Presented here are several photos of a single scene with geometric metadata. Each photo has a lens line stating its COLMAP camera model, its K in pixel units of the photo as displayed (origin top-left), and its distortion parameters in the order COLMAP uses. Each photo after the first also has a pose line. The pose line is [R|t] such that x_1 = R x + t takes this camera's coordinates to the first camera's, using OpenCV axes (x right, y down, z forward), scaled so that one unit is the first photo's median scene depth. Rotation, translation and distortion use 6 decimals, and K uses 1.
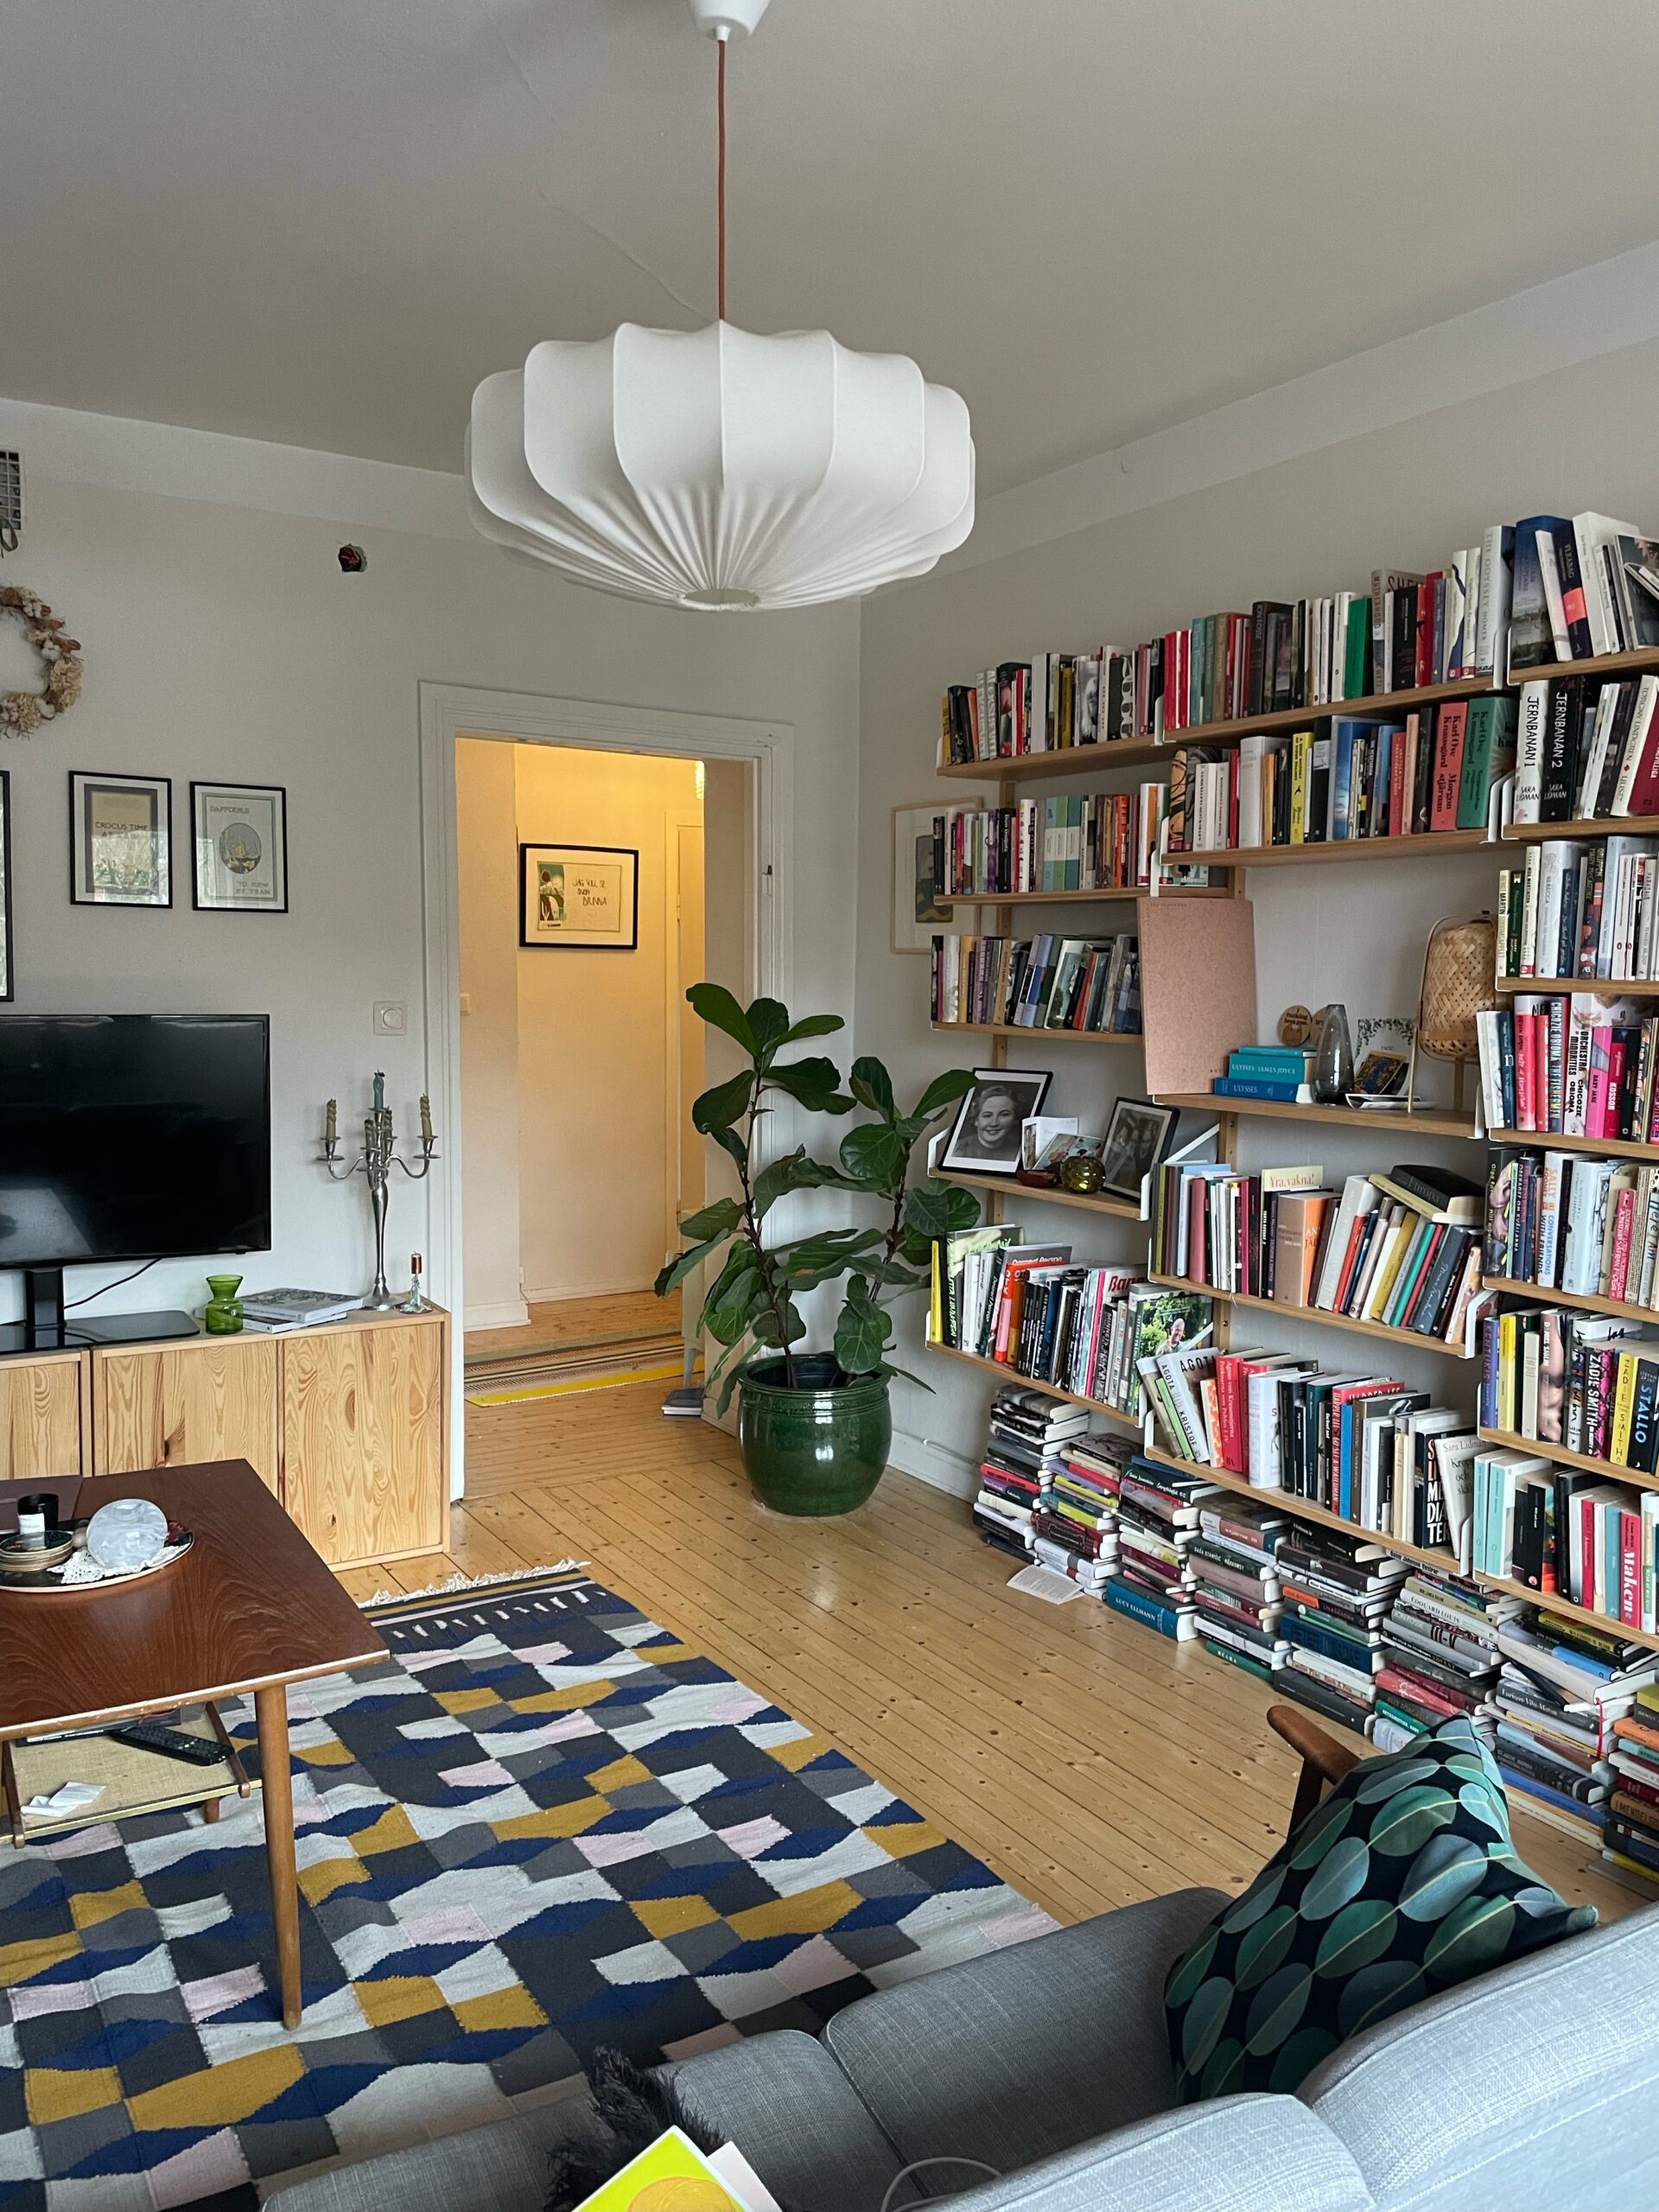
lens RADIAL K [[1678.5, 0, 833.2], [0, 1678.5, 1112.1], [0, 0, 1]] dist [0.085340, -0.109708]
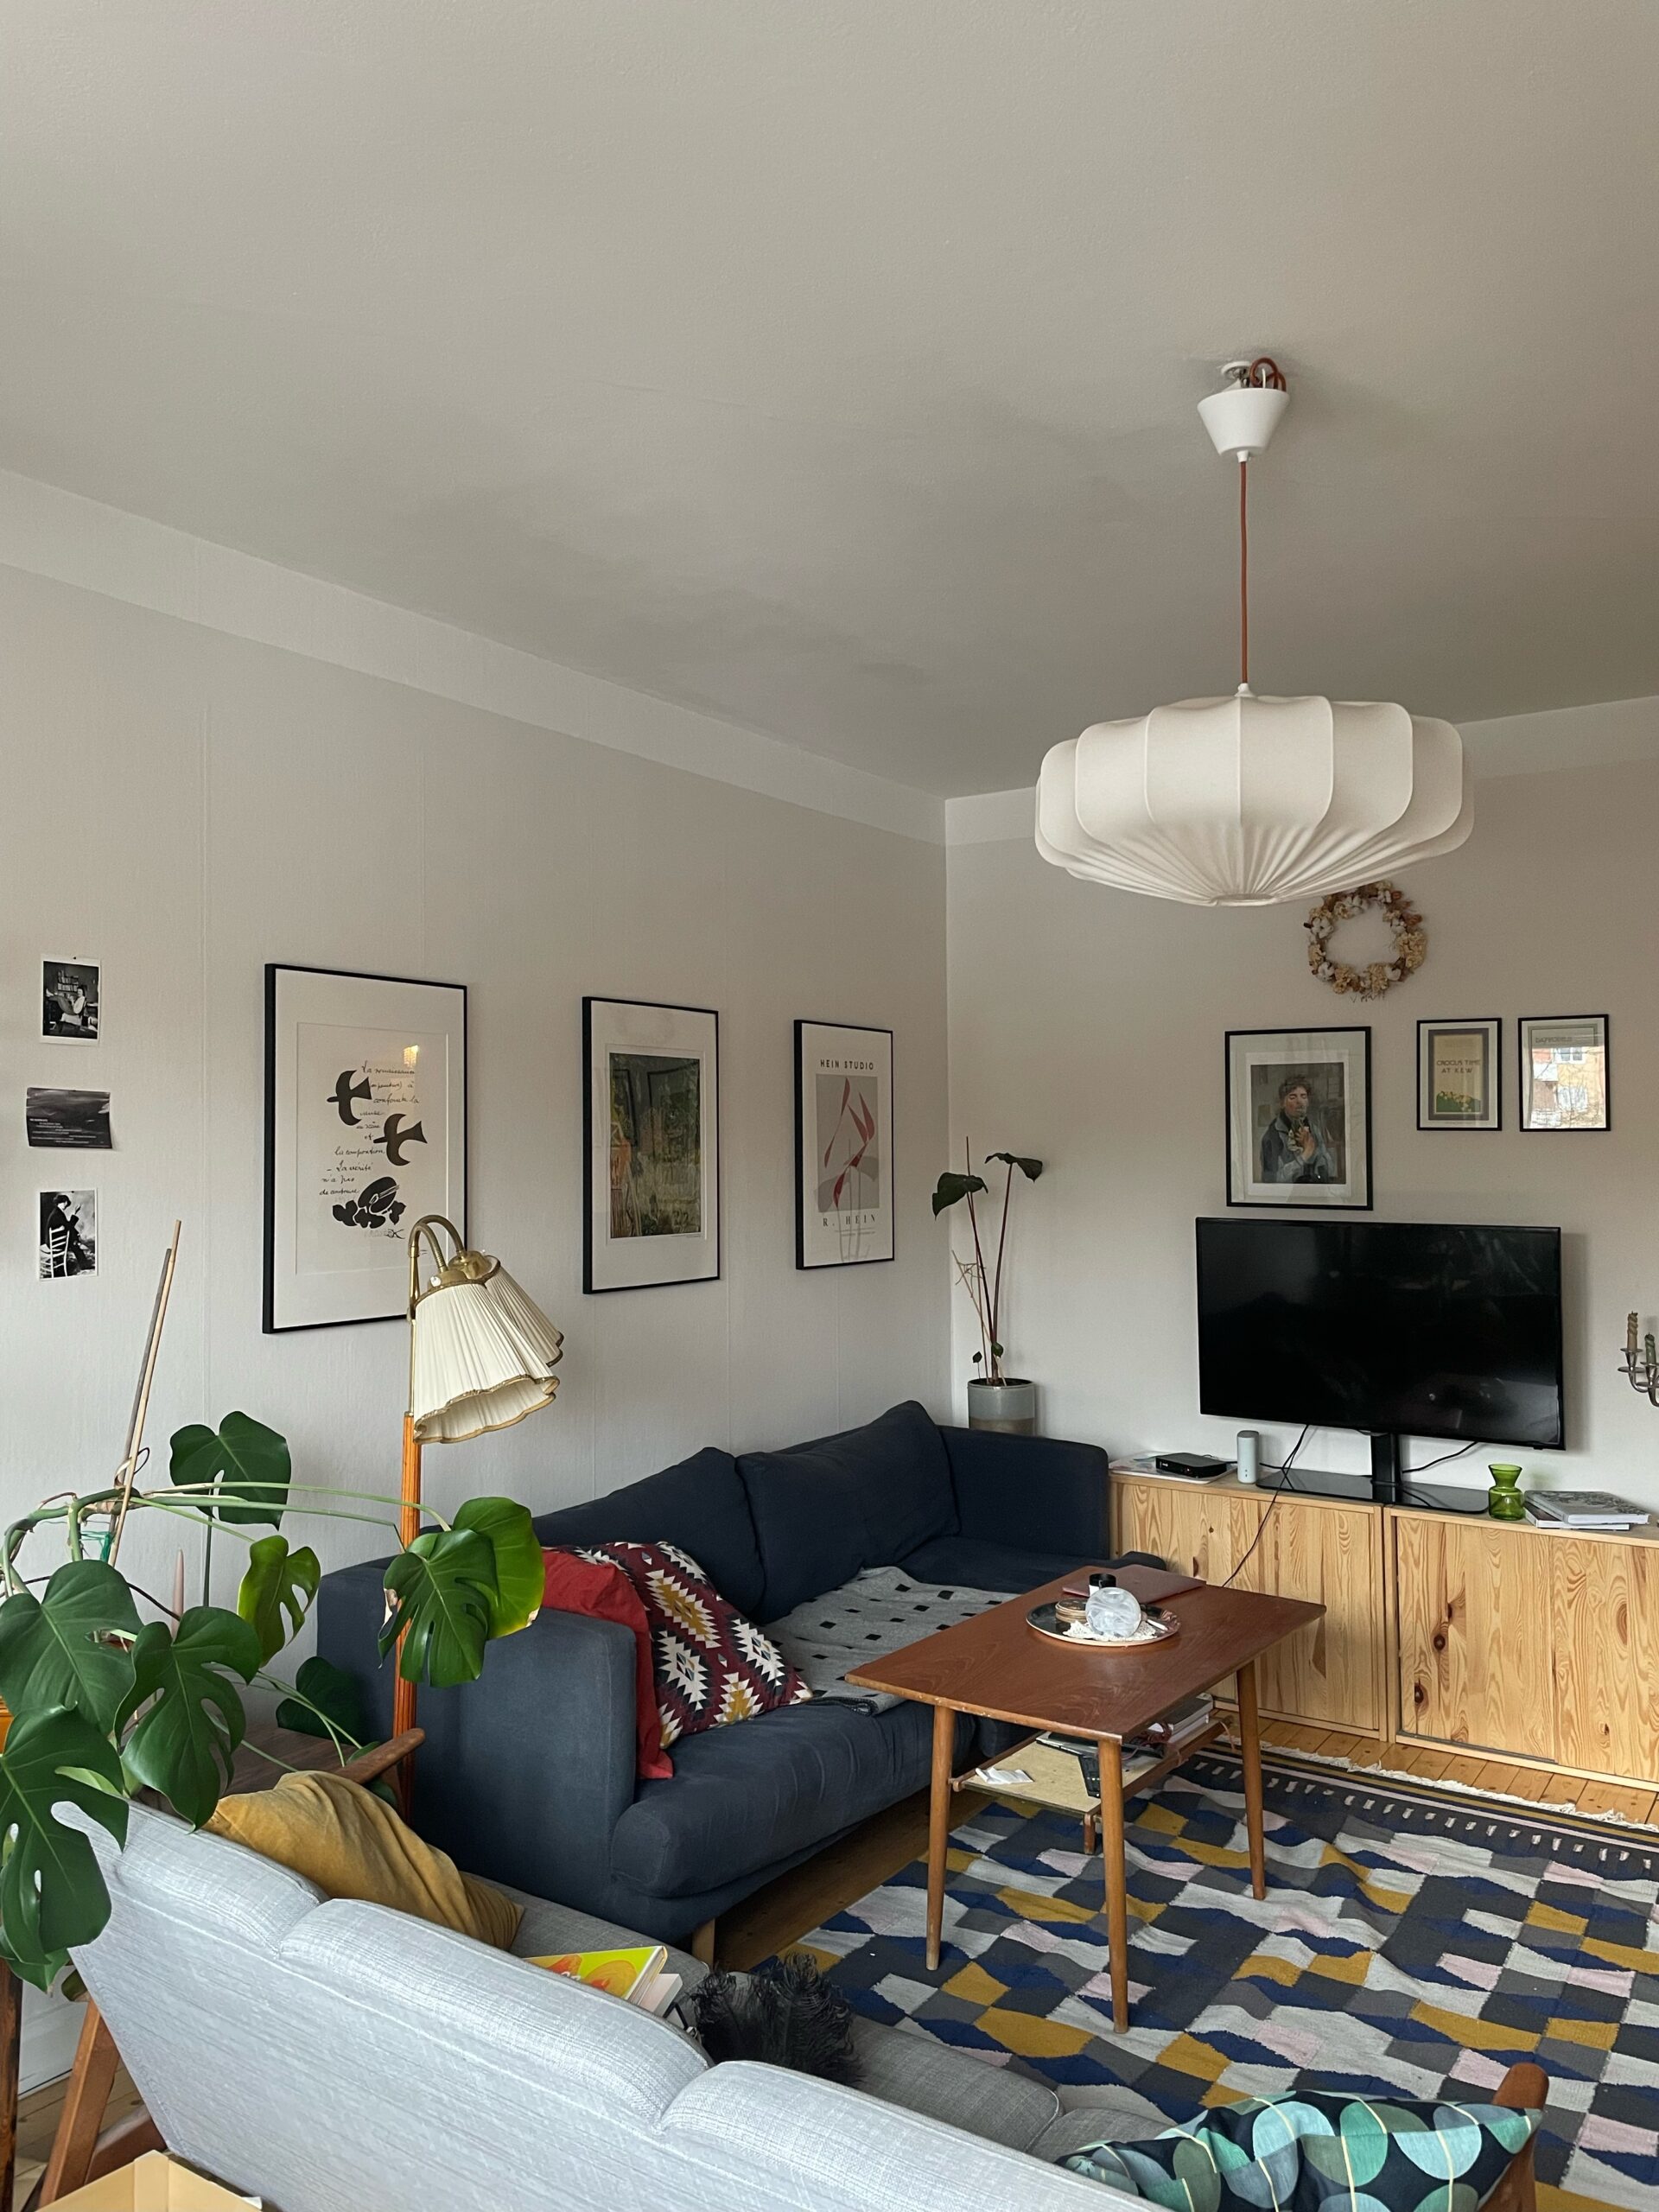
lens RADIAL K [[1678.5, 0, 833.2], [0, 1678.5, 1112.1], [0, 0, 1]] dist [0.085340, -0.109708]
pose [[0.420762, -0.030631, -0.906654, 0.472376], [-0.068836, 0.995470, -0.065577, -0.029226], [0.904556, 0.090003, 0.416748, 0.133733]]
